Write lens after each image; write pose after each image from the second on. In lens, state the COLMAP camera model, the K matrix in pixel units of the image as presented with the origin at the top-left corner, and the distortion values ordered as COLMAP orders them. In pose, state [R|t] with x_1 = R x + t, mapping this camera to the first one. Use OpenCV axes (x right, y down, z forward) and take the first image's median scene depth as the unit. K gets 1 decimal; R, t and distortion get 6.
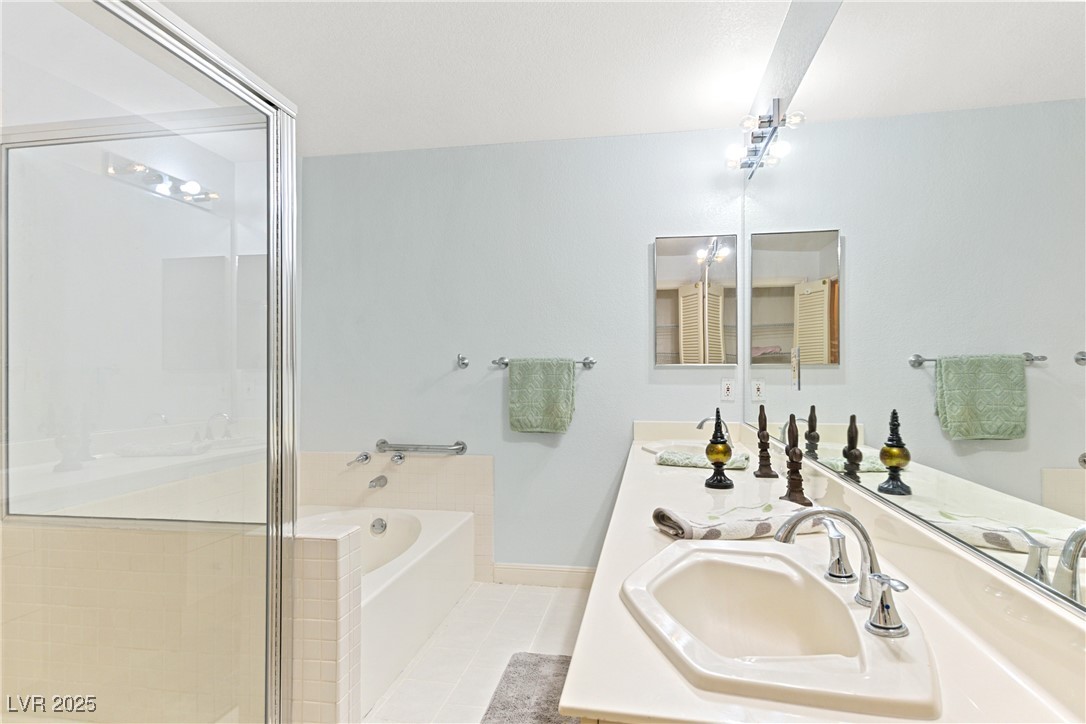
lens RADIAL K [[545.5, 0, 548.0], [0, 545.5, 367.8], [0, 0, 1]] dist [0.022813, -0.016561]
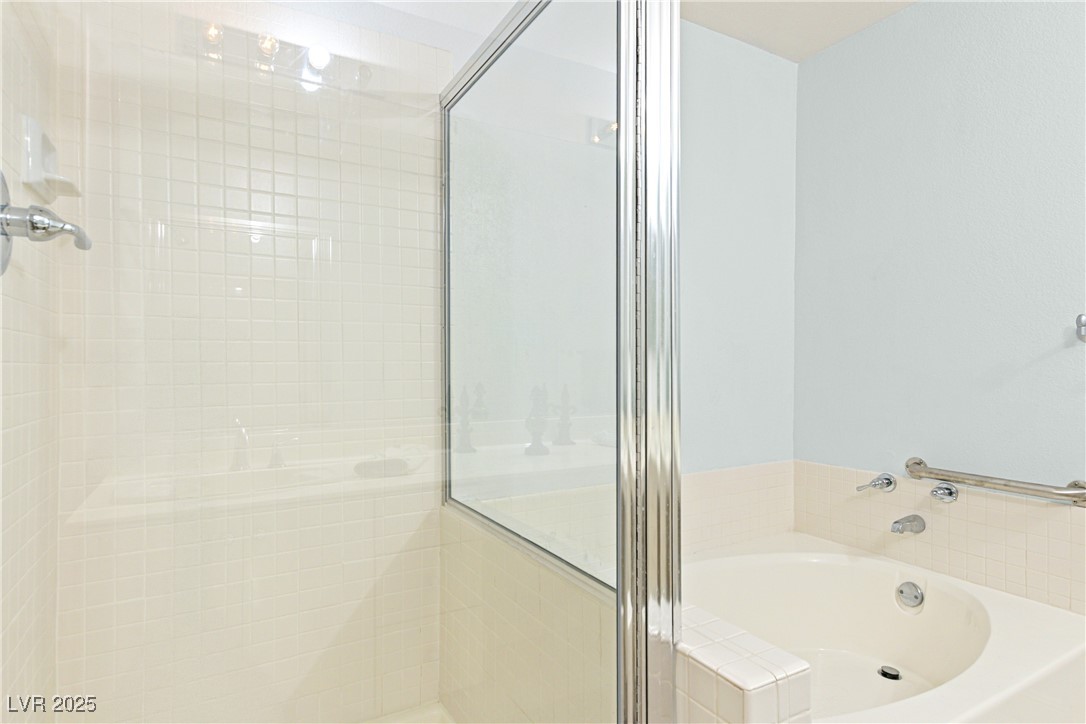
lens RADIAL K [[569.5, 0, 546.3], [0, 569.5, 360.8], [0, 0, 1]] dist [0.012456, -0.001925]
pose [[0.620620, -0.005339, -0.784093, -0.069870], [0.008014, 0.999968, -0.000466, 0.021318], [0.784071, -0.005994, 0.620643, 0.373731]]
